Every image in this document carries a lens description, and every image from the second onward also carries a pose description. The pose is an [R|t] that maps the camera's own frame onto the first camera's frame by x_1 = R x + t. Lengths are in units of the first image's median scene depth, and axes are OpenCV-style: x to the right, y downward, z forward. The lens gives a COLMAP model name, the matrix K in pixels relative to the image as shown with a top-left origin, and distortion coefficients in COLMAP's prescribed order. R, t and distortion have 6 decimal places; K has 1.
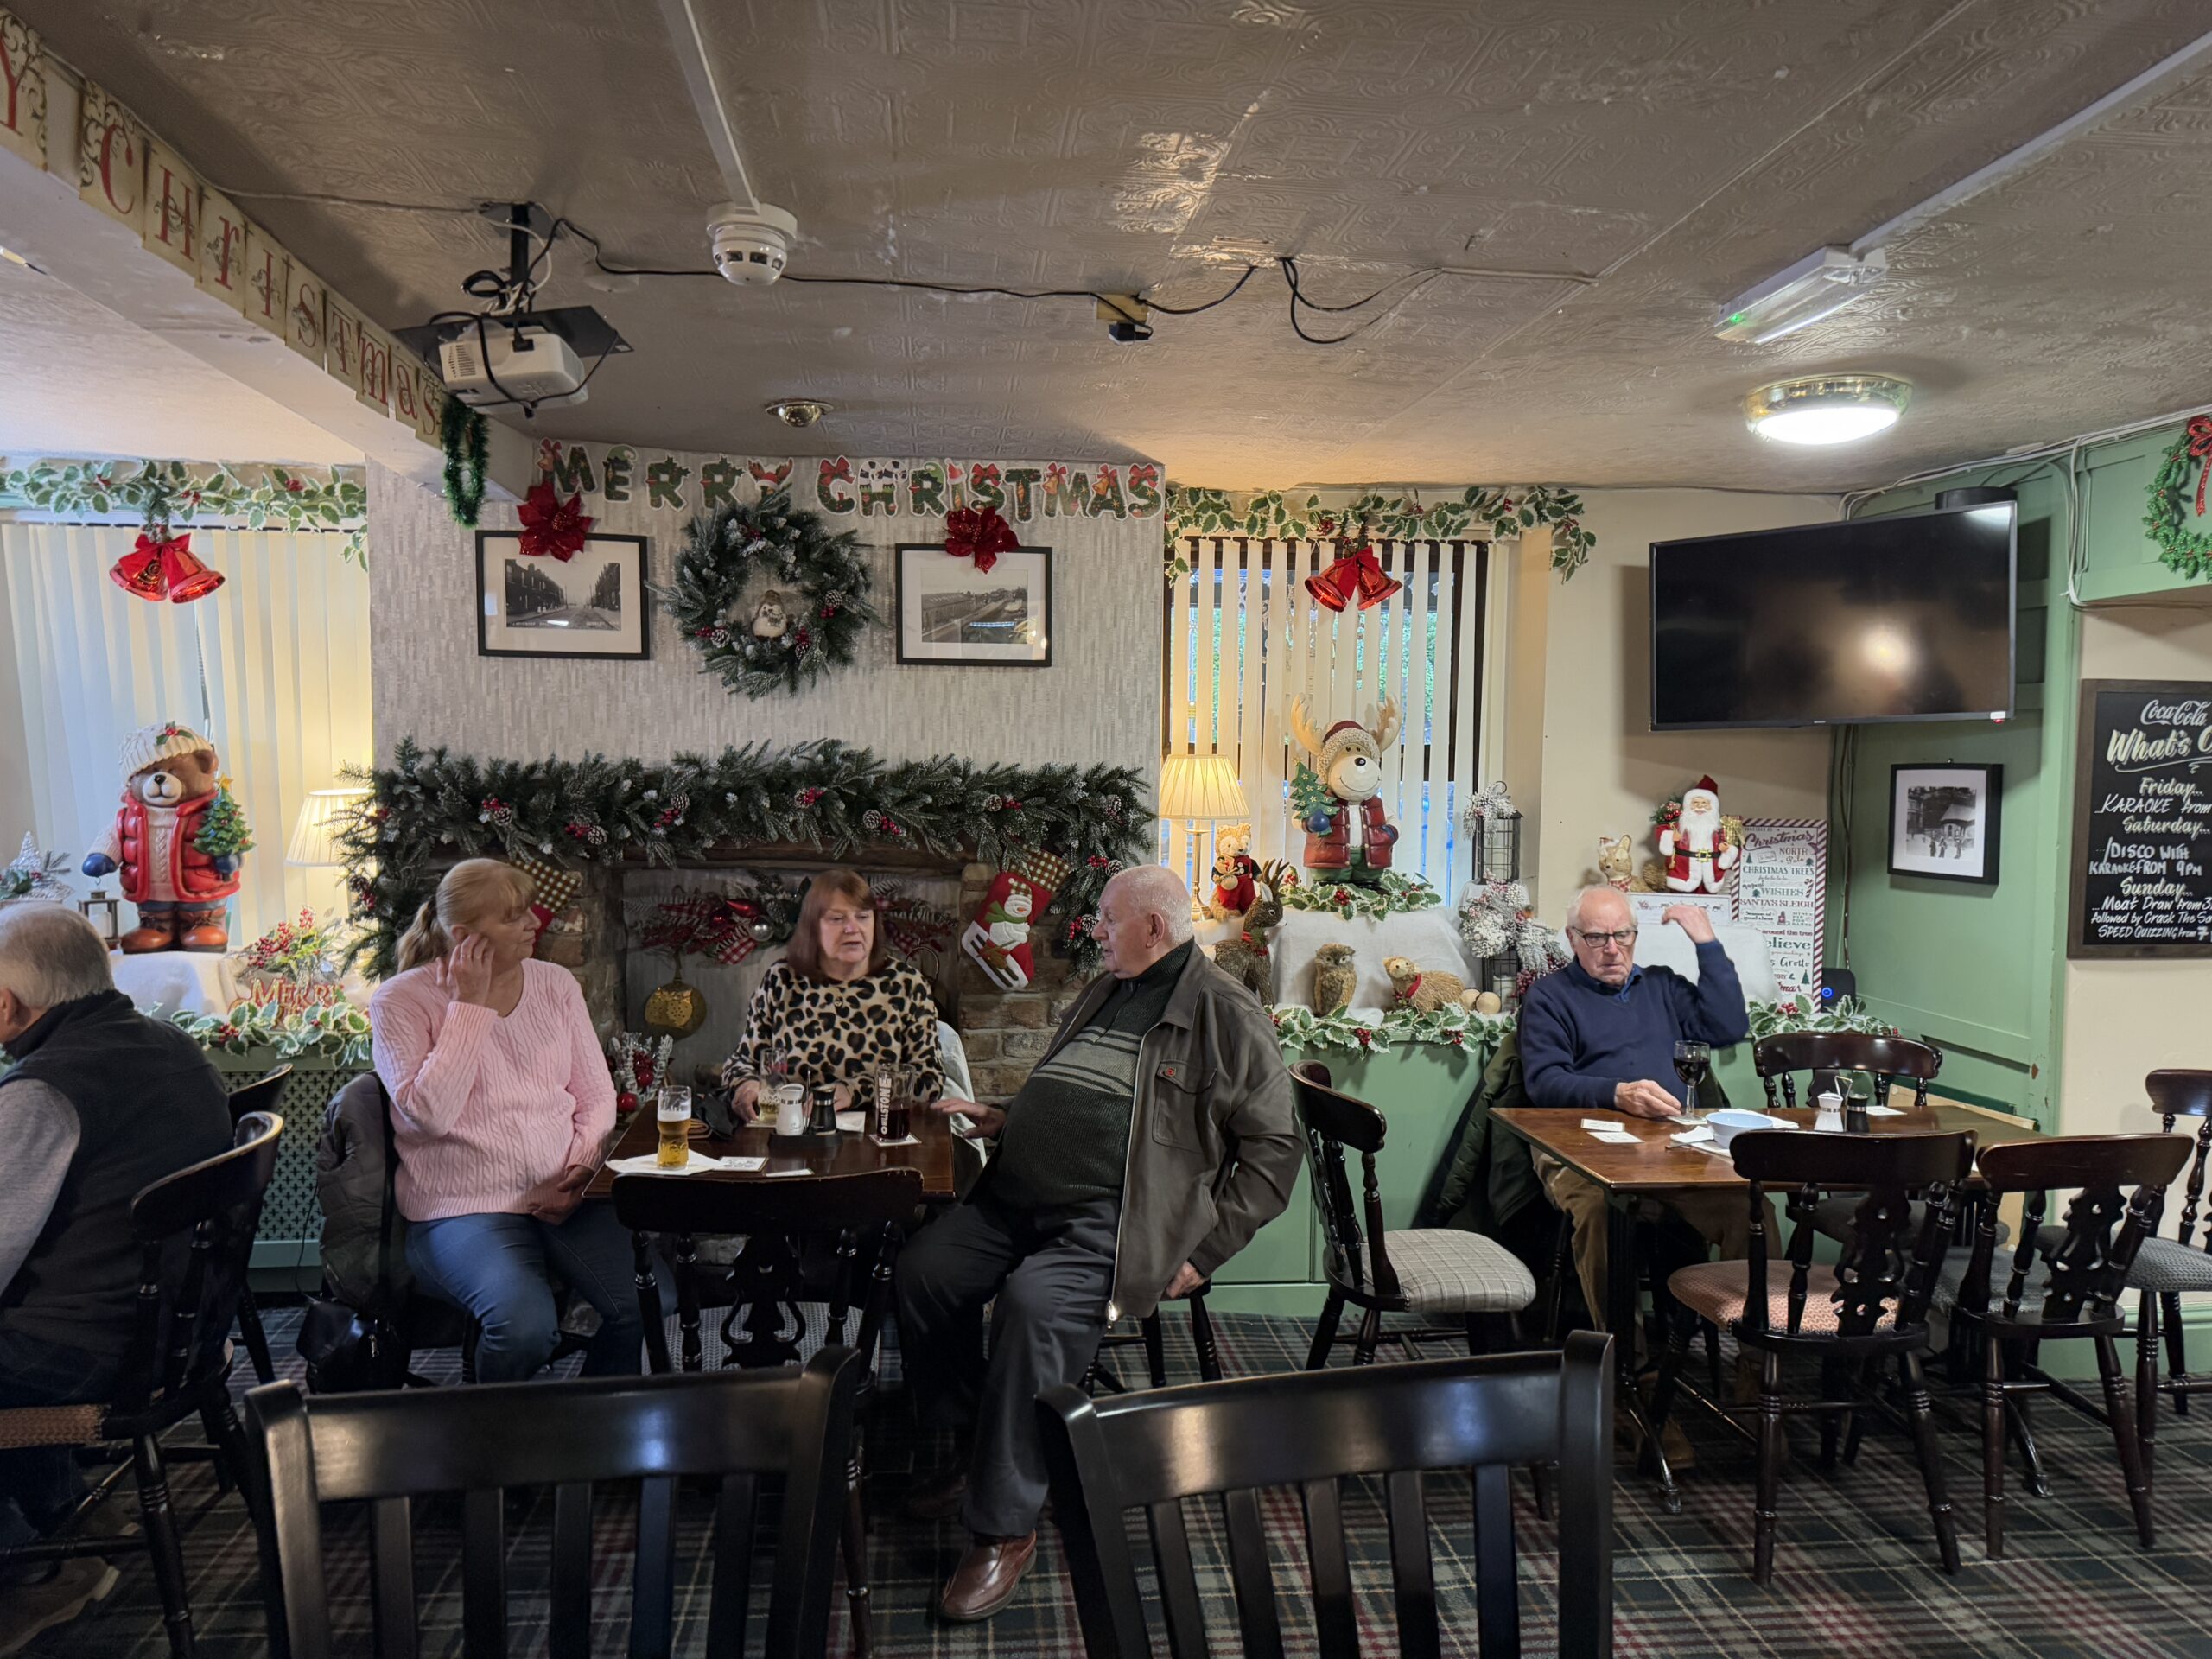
lens RADIAL K [[1602.4, 0, 1118.0], [0, 1602.4, 834.9], [0, 0, 1]] dist [0.032931, -0.027781]
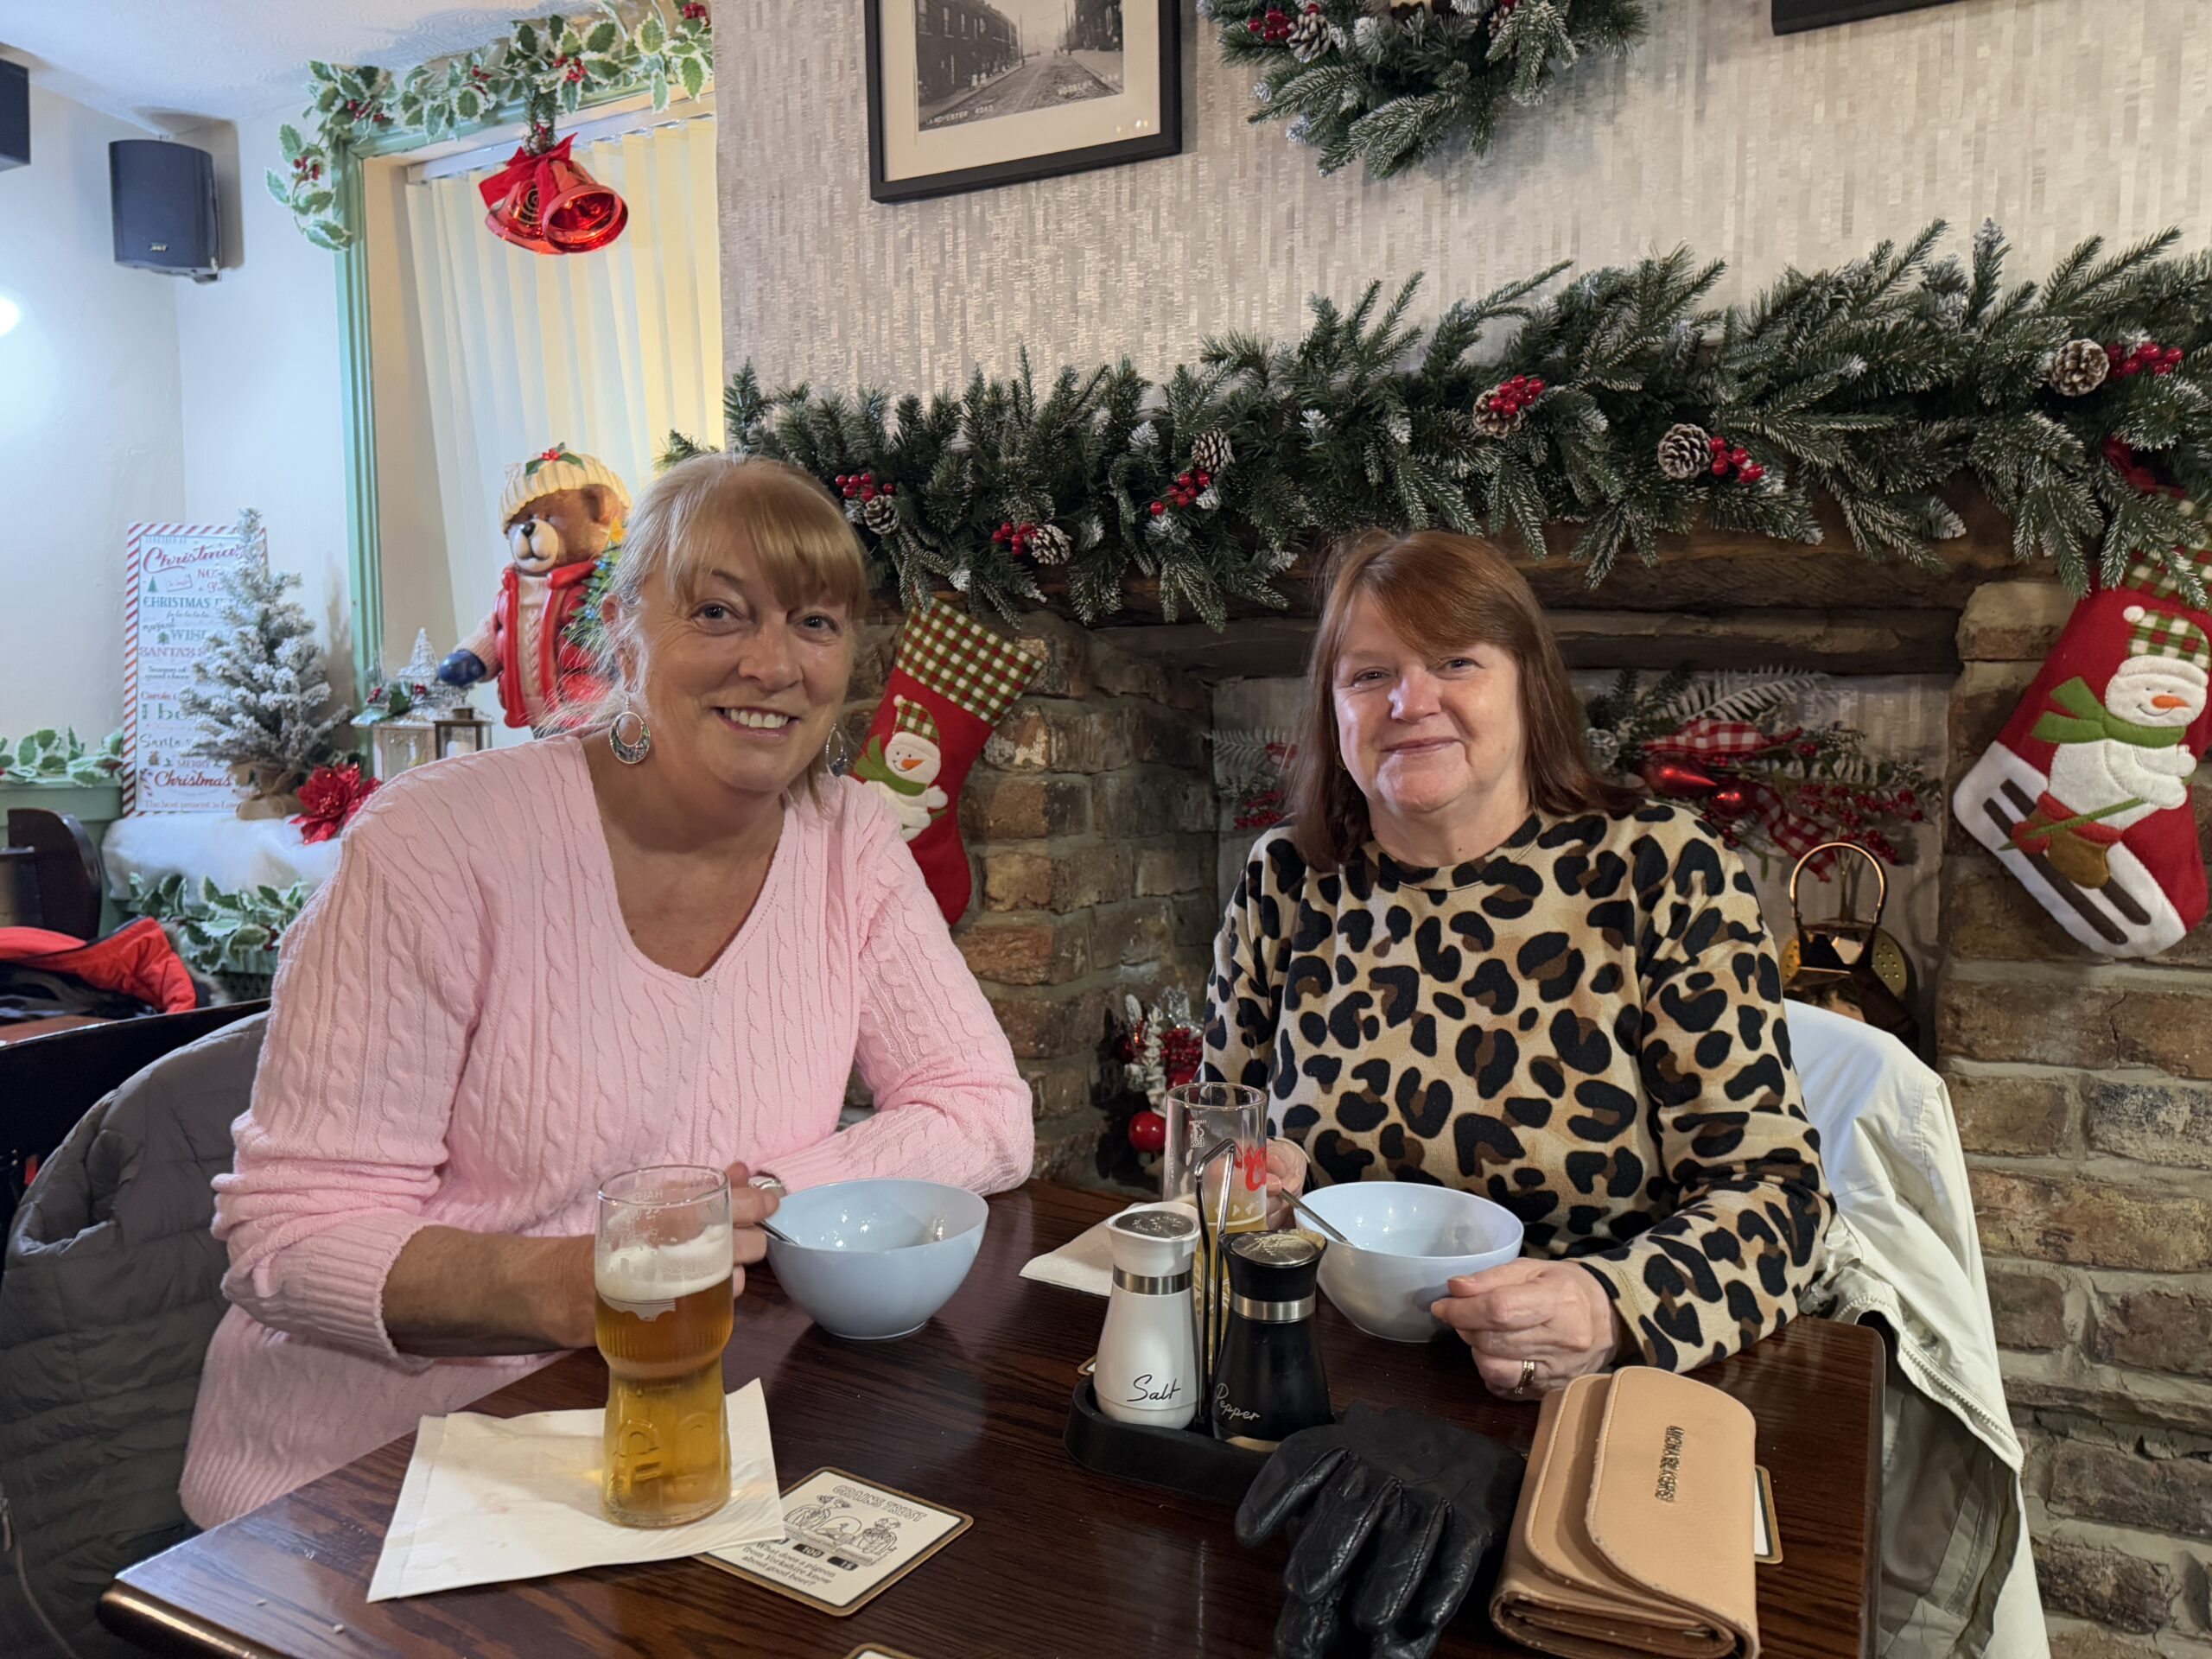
lens RADIAL K [[1602.4, 0, 1100.9], [0, 1602.4, 829.0], [0, 0, 1]] dist [0.032931, -0.027781]
pose [[0.831894, 0.022913, -0.554462, -0.059073], [-0.024964, 0.999681, 0.003855, 0.077269], [0.554373, 0.010635, 0.832200, 0.625041]]
